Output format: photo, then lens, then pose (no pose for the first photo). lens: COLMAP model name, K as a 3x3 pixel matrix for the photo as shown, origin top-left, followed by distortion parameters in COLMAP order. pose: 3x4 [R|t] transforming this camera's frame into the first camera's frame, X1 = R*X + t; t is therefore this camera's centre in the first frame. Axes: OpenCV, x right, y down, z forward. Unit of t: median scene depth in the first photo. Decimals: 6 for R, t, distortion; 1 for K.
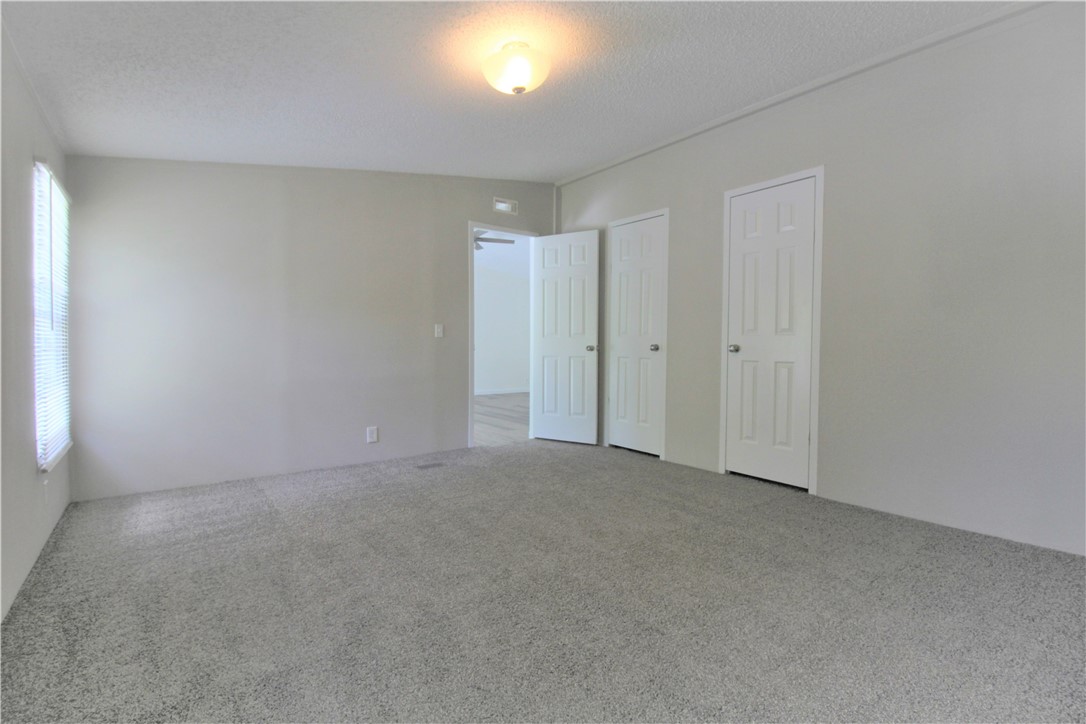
lens RADIAL K [[504.6, 0, 528.2], [0, 504.6, 363.3], [0, 0, 1]] dist [-0.004885, -0.009040]
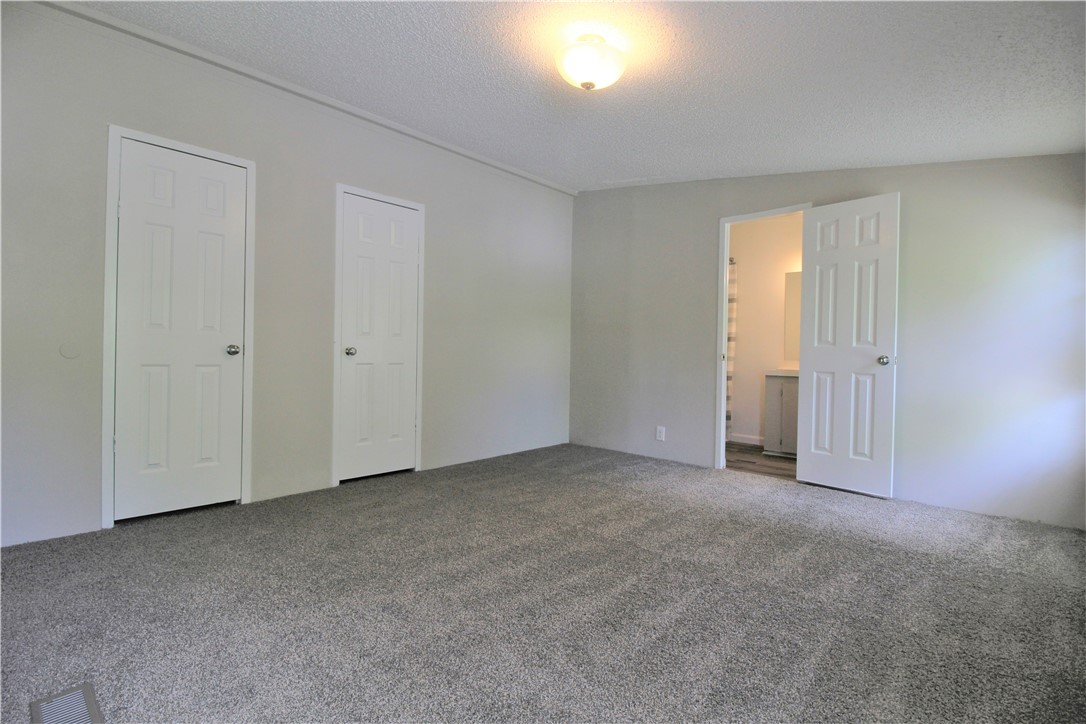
lens RADIAL K [[504.6, 0, 536.3], [0, 504.6, 360.6], [0, 0, 1]] dist [-0.004885, -0.009040]
pose [[-0.184429, -0.022109, 0.982597, -0.598025], [0.022982, 0.999377, 0.026800, -0.028755], [-0.982577, 0.027525, -0.183806, 0.819921]]
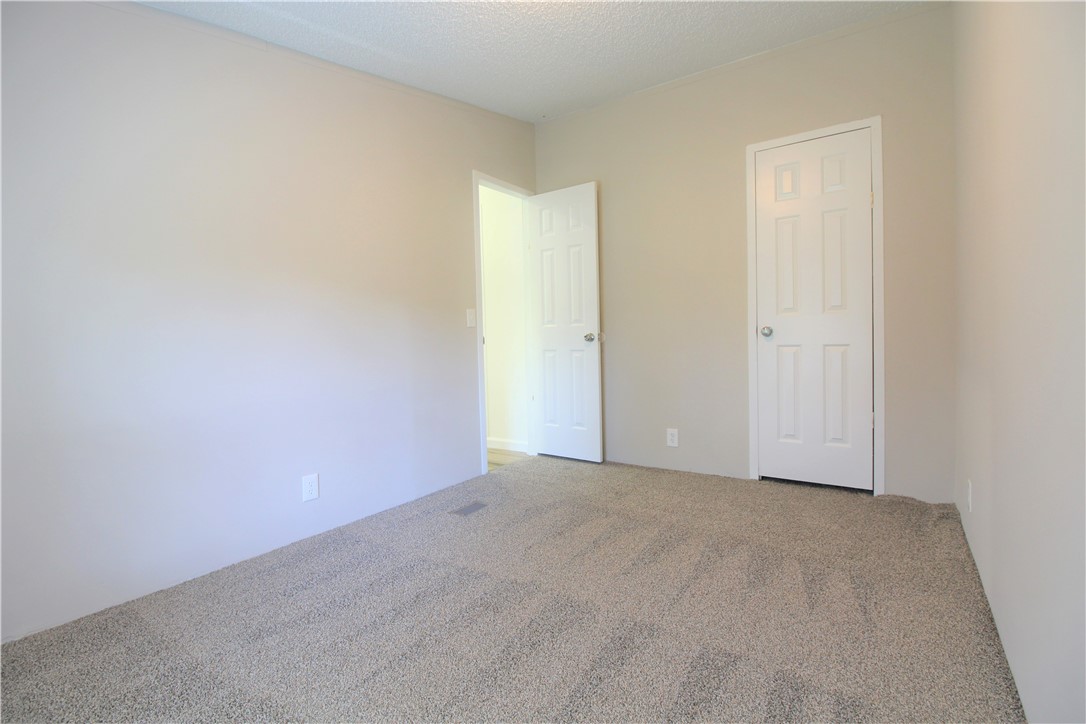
lens RADIAL K [[504.6, 0, 523.0], [0, 504.6, 352.3], [0, 0, 1]] dist [-0.004885, -0.009040]
pose [[0.948873, -0.042461, 0.312788, -0.242451], [0.046081, 0.998929, -0.004184, -0.009501], [-0.312276, 0.018384, 0.949814, 0.324442]]
